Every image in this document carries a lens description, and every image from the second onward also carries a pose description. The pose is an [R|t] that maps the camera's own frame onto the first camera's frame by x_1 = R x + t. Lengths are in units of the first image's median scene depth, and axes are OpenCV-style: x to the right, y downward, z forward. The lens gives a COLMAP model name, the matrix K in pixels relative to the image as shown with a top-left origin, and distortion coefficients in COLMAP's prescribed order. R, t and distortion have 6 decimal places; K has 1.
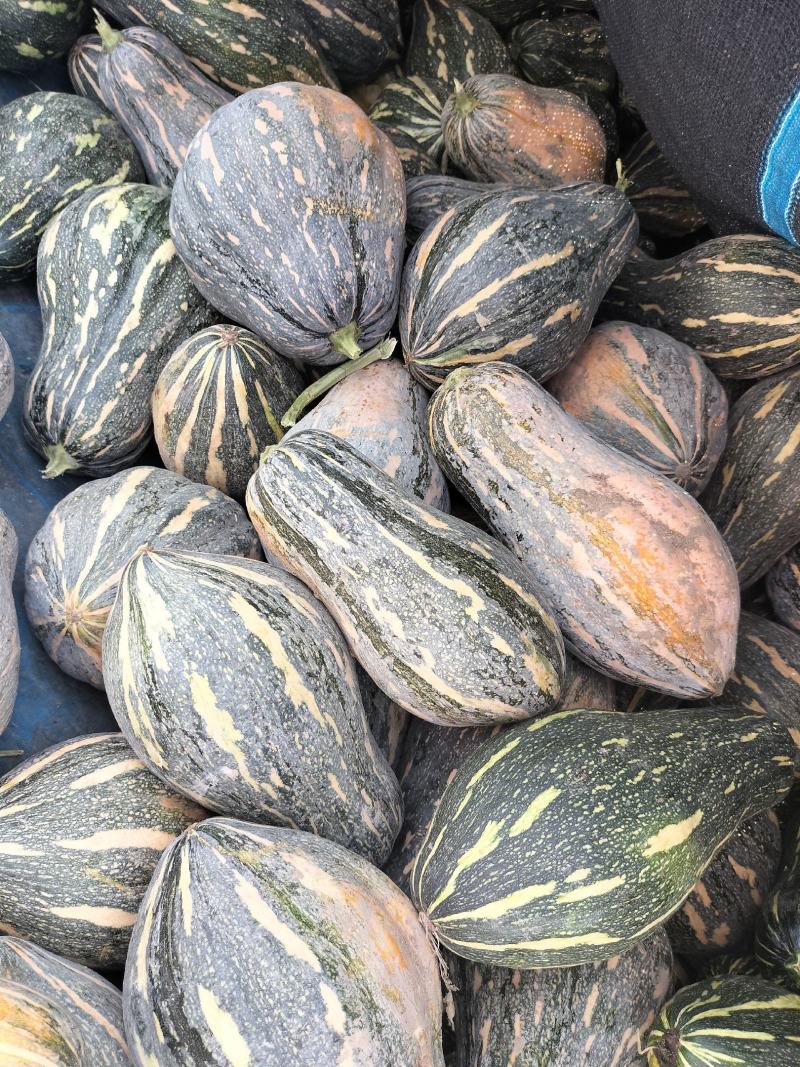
lens RADIAL K [[832.6, 0, 401.2], [0, 832.6, 517.5], [0, 0, 1]] dist [-0.050562, -0.012962]
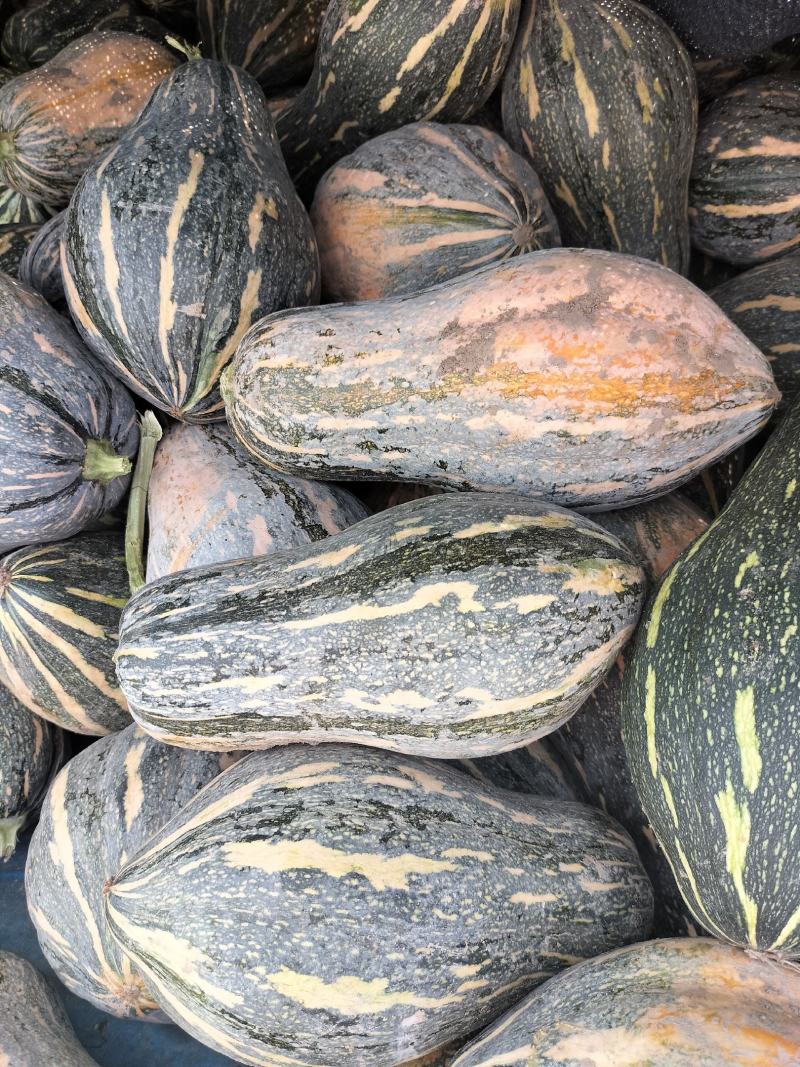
lens RADIAL K [[832.6, 0, 401.2], [0, 832.6, 517.5], [0, 0, 1]] dist [-0.050562, -0.012962]
pose [[0.648191, -0.761100, -0.023982, 0.114927], [0.761401, 0.647356, 0.034618, 0.000609], [-0.010823, -0.040699, 0.999113, 0.298936]]
